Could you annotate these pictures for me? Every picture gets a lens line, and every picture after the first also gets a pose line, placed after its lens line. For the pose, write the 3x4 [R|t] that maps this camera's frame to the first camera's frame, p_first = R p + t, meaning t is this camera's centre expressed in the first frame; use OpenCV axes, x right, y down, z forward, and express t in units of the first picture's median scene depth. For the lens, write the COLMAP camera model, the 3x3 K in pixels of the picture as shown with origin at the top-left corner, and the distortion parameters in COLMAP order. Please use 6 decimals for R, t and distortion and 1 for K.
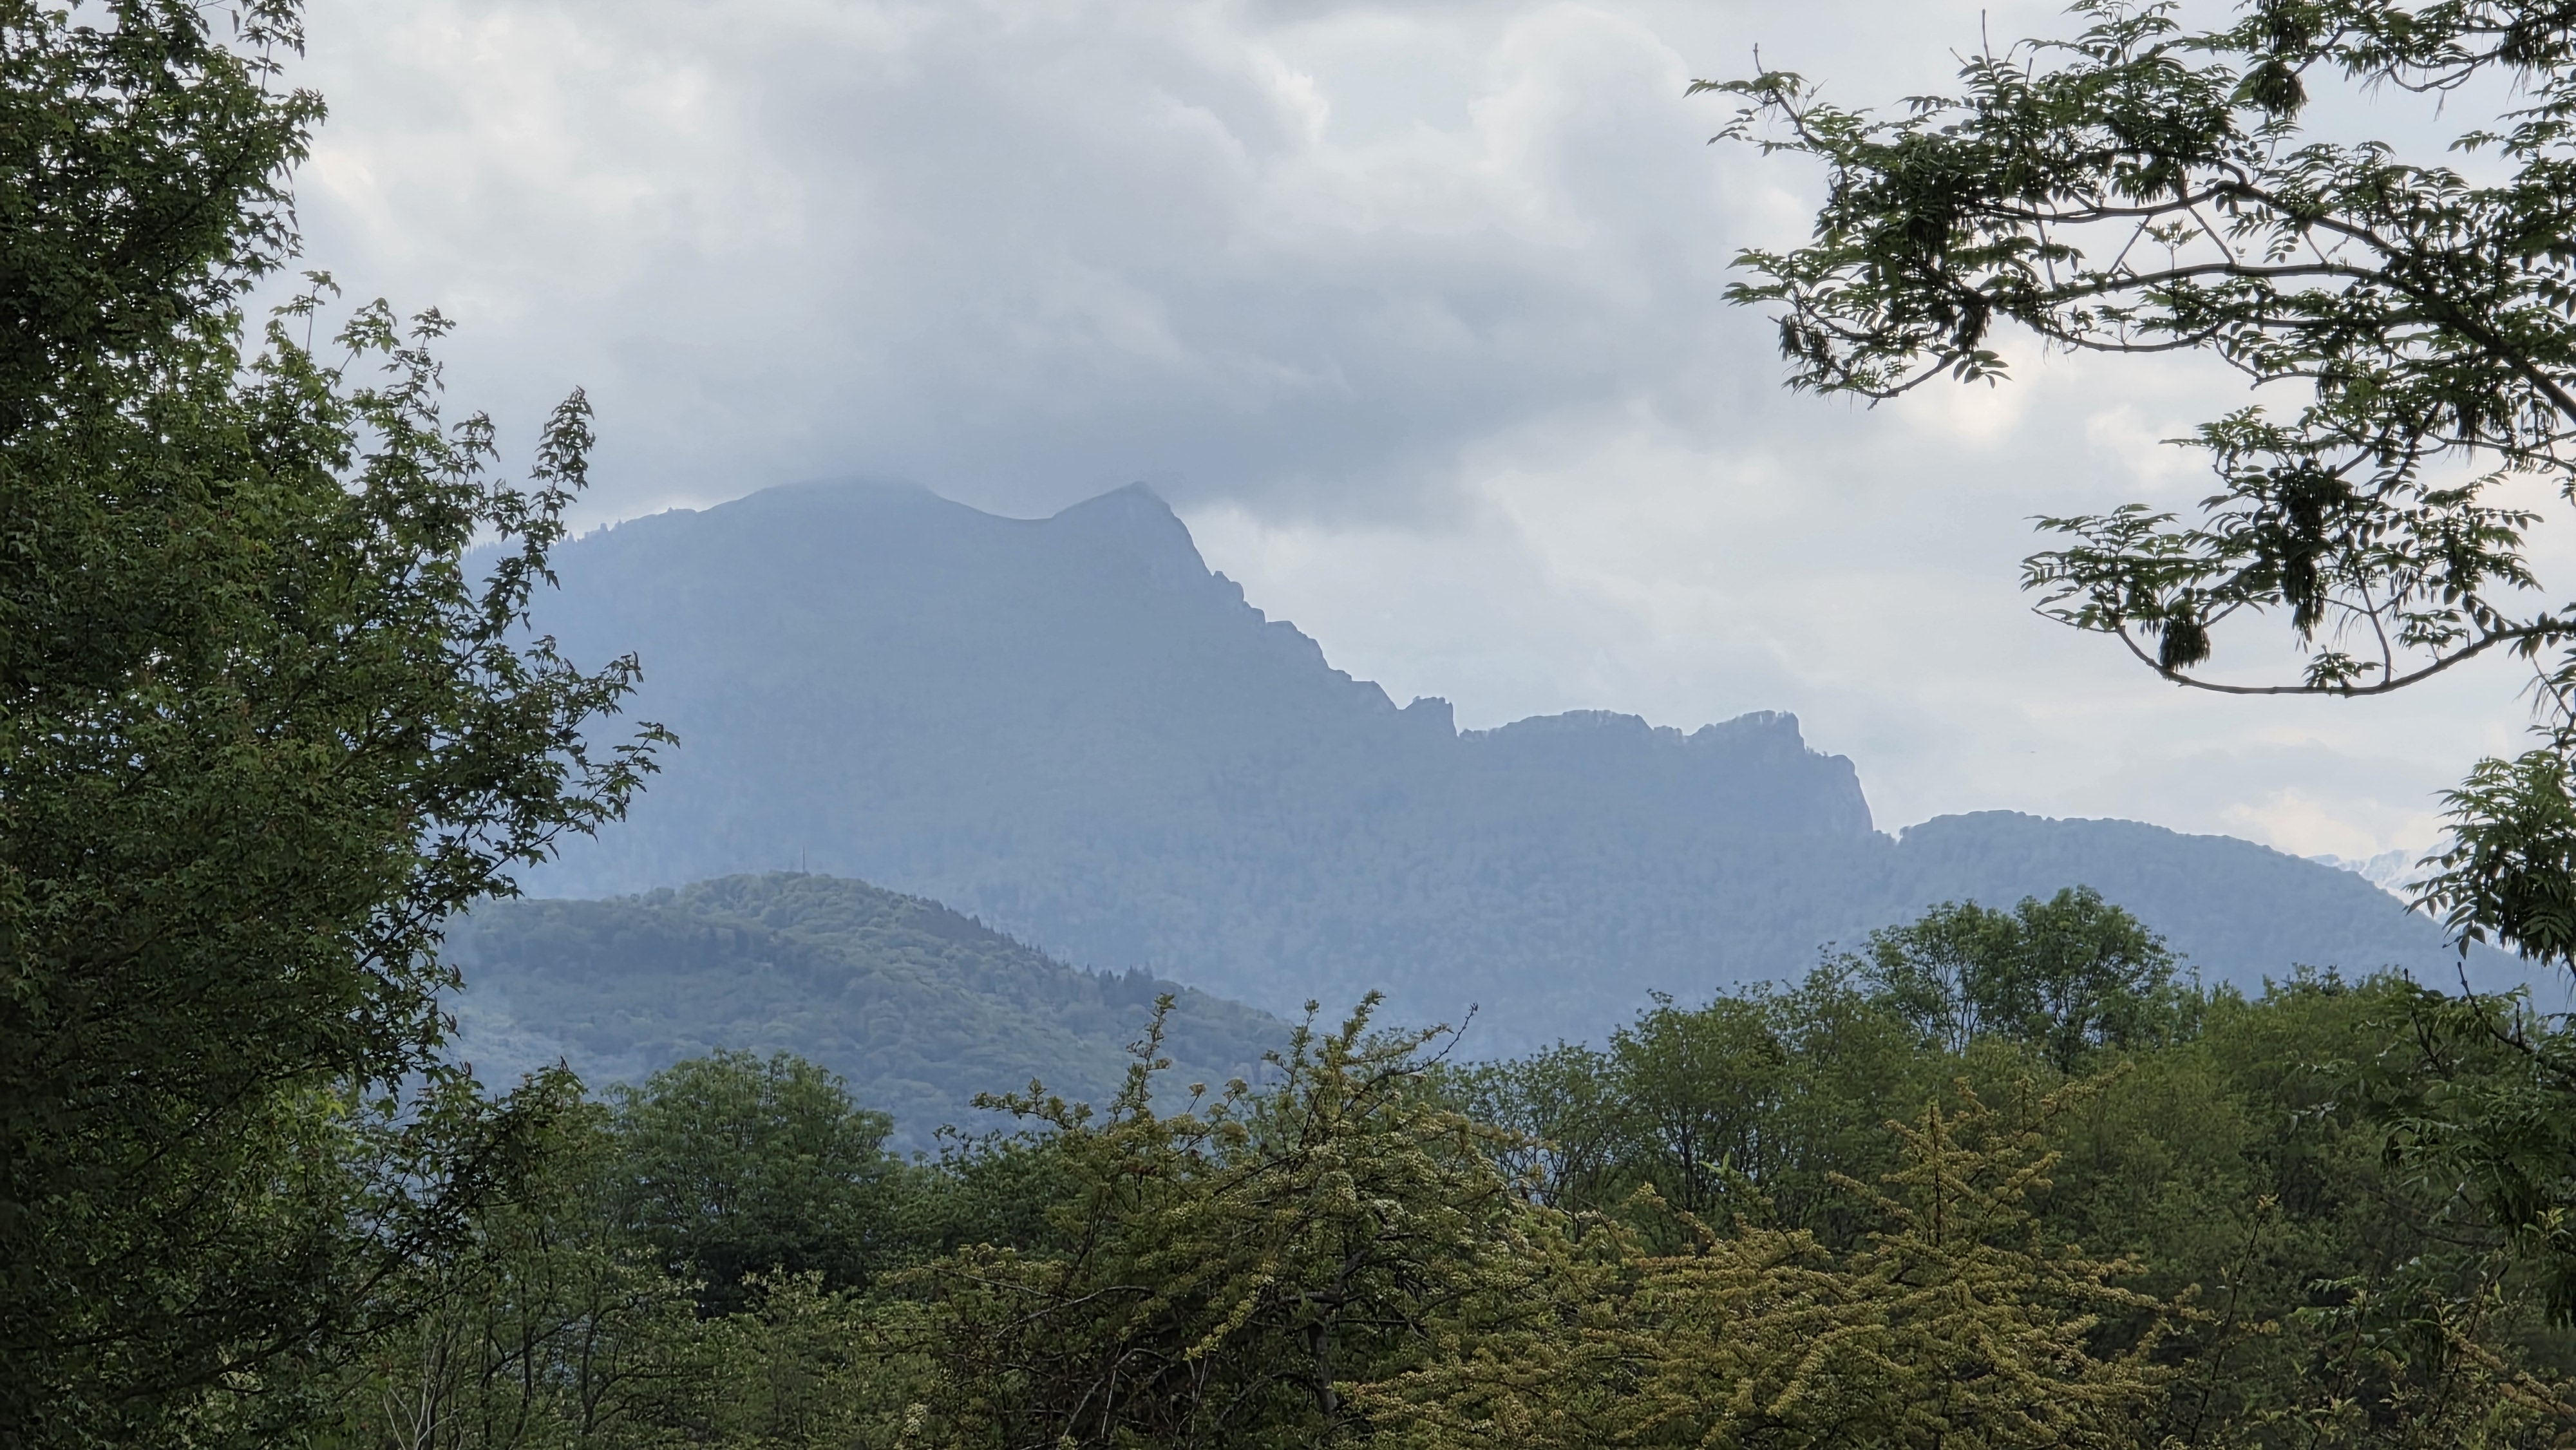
lens RADIAL K [[17832.4, 0, 1288.0], [0, 17832.4, 724.8], [0, 0, 1]] dist [-0.417866, 0.000000]
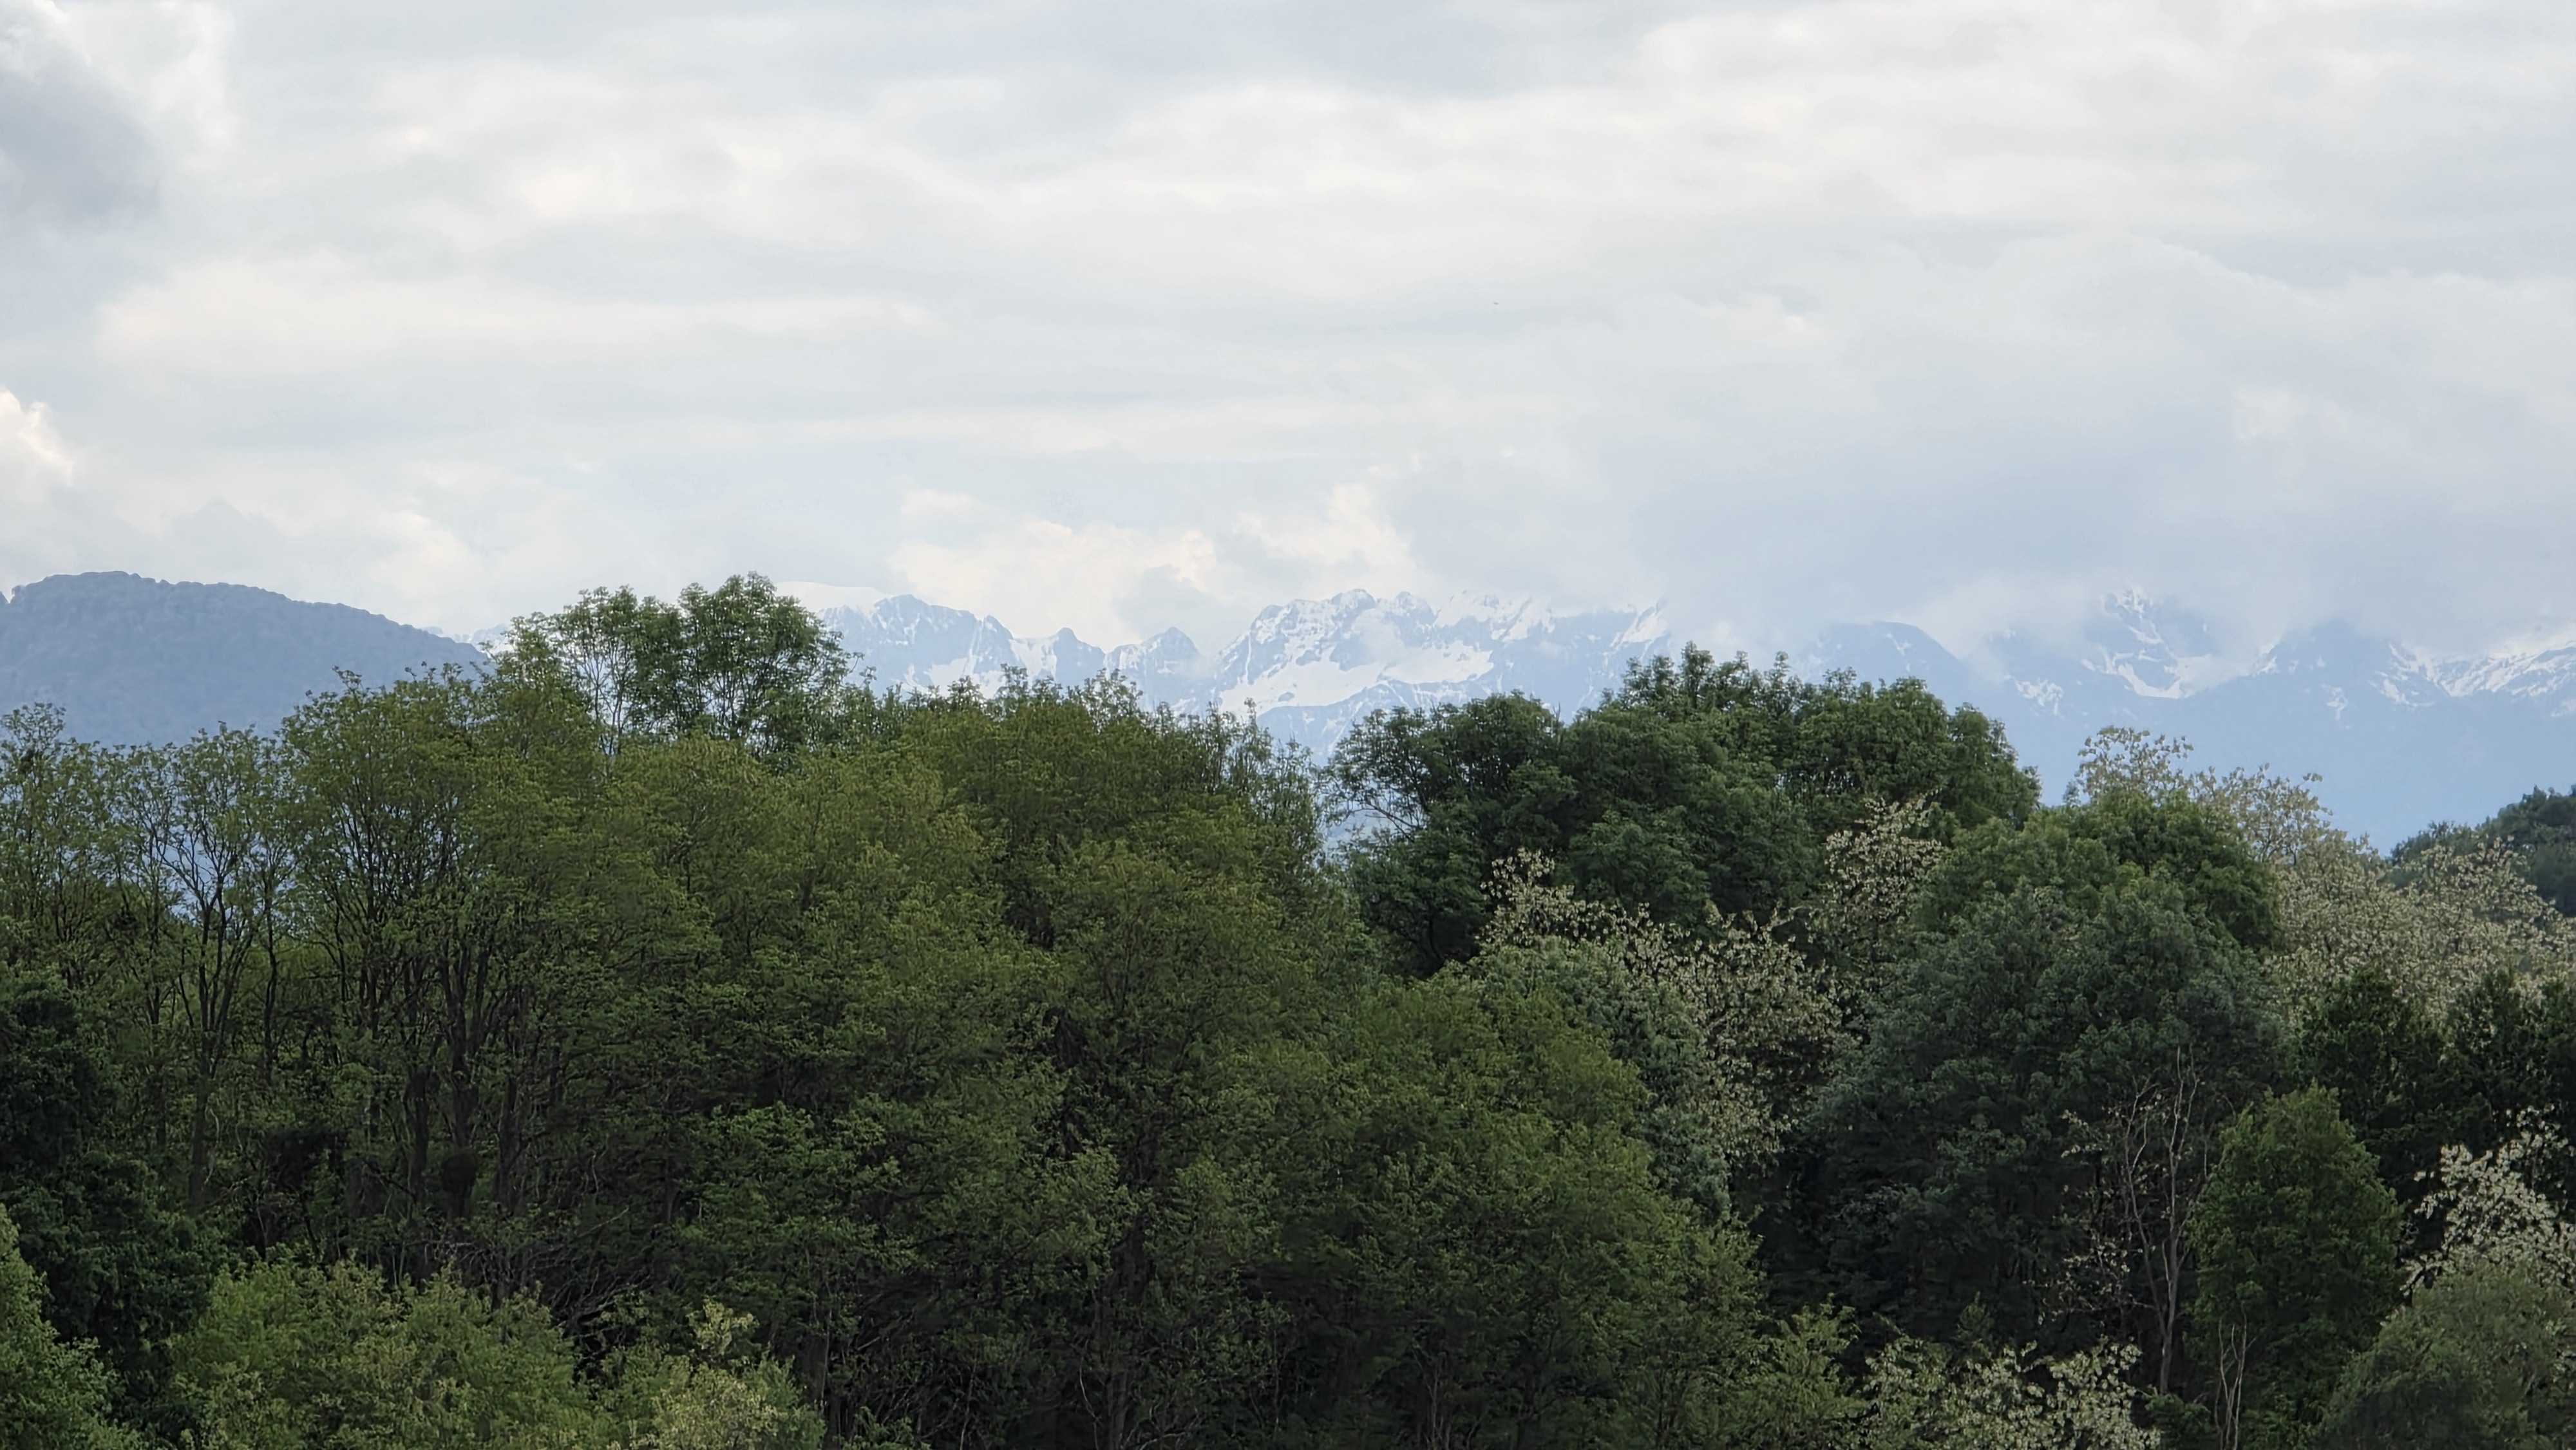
lens RADIAL K [[17832.4, 0, 1288.1], [0, 17832.4, 725.8], [0, 0, 1]] dist [-0.417866, 0.000000]
pose [[0.993642, 0.025169, 0.109737, -0.027106], [-0.026535, 0.999587, 0.011007, 0.006104], [-0.109414, -0.013849, 0.993900, 0.102426]]
